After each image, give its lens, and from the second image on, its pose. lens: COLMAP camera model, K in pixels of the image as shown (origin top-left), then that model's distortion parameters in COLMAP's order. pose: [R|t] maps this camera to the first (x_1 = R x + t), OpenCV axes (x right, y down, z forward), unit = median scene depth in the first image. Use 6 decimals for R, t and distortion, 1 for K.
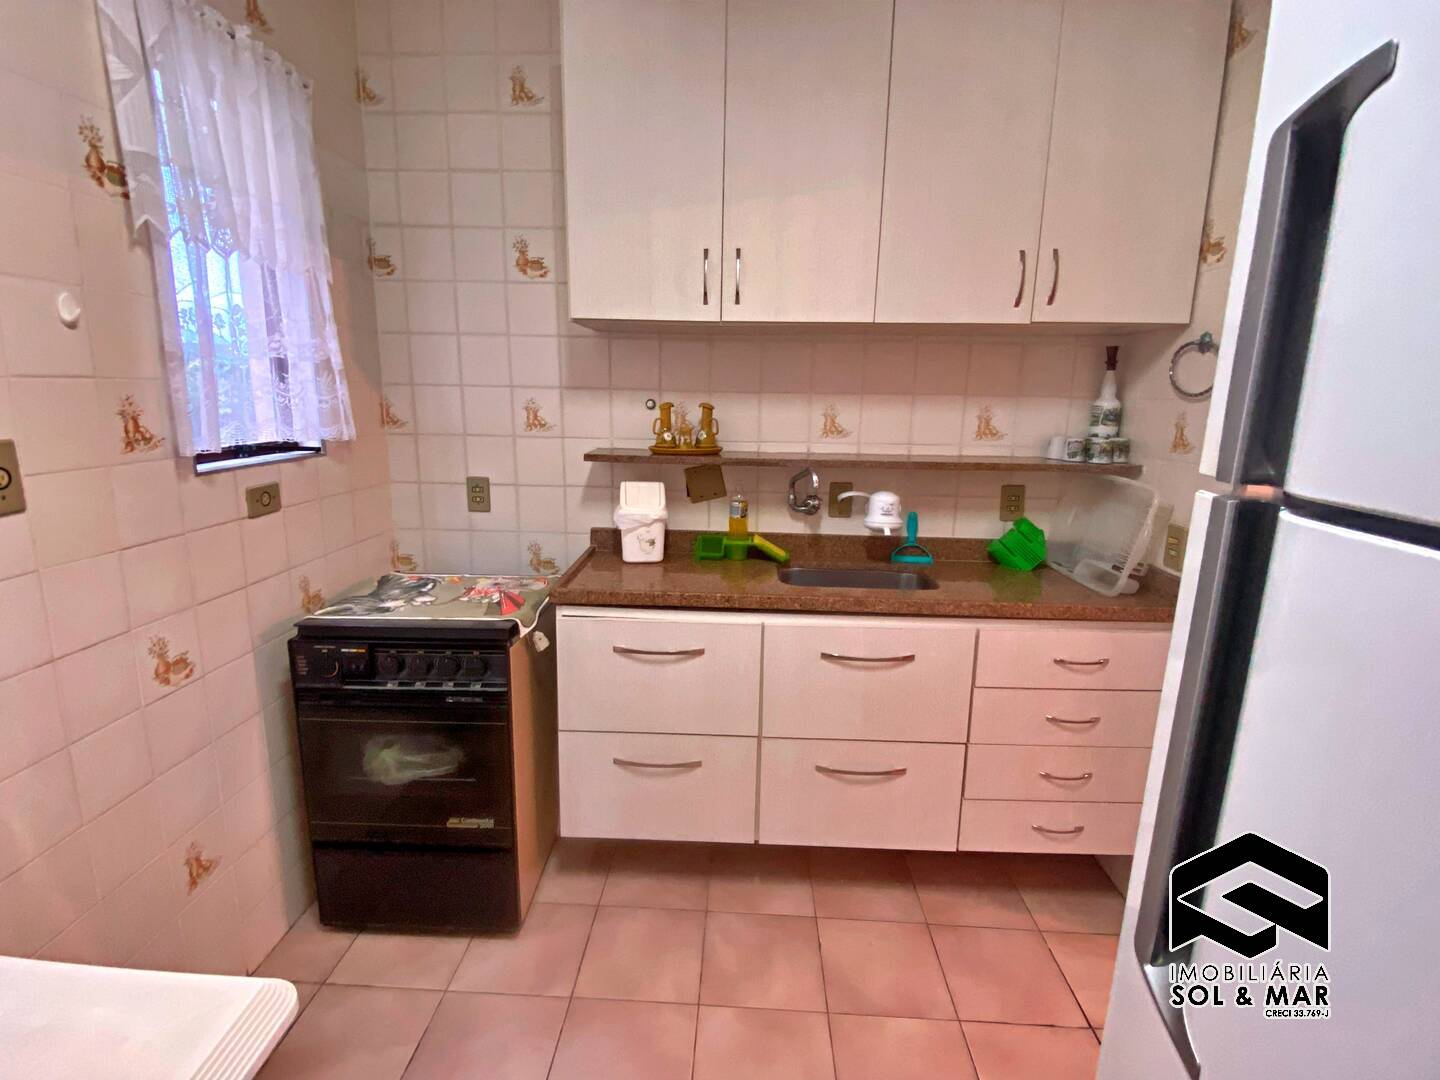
lens RADIAL K [[690.1, 0, 716.3], [0, 690.1, 532.4], [0, 0, 1]] dist [0.043191, -0.040509]
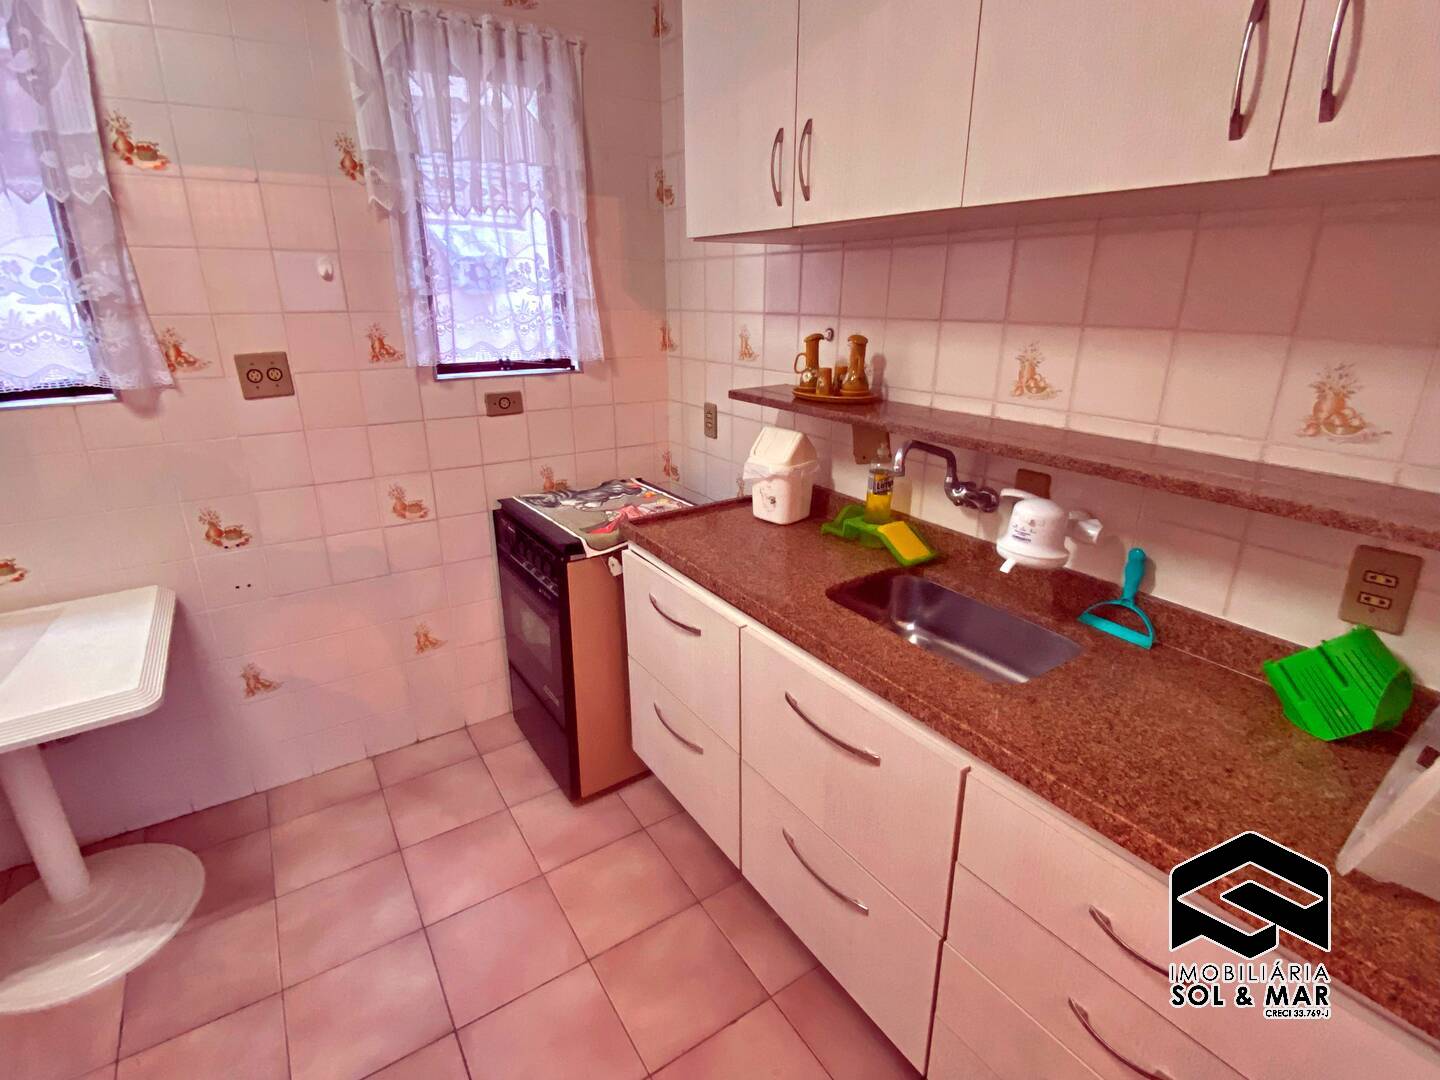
lens RADIAL K [[690.1, 0, 716.3], [0, 690.1, 532.4], [0, 0, 1]] dist [0.043191, -0.040509]
pose [[0.584717, 0.248776, -0.772150, 0.550536], [-0.152235, 0.968558, 0.196774, -0.107525], [0.796825, 0.002491, 0.604205, 0.427478]]
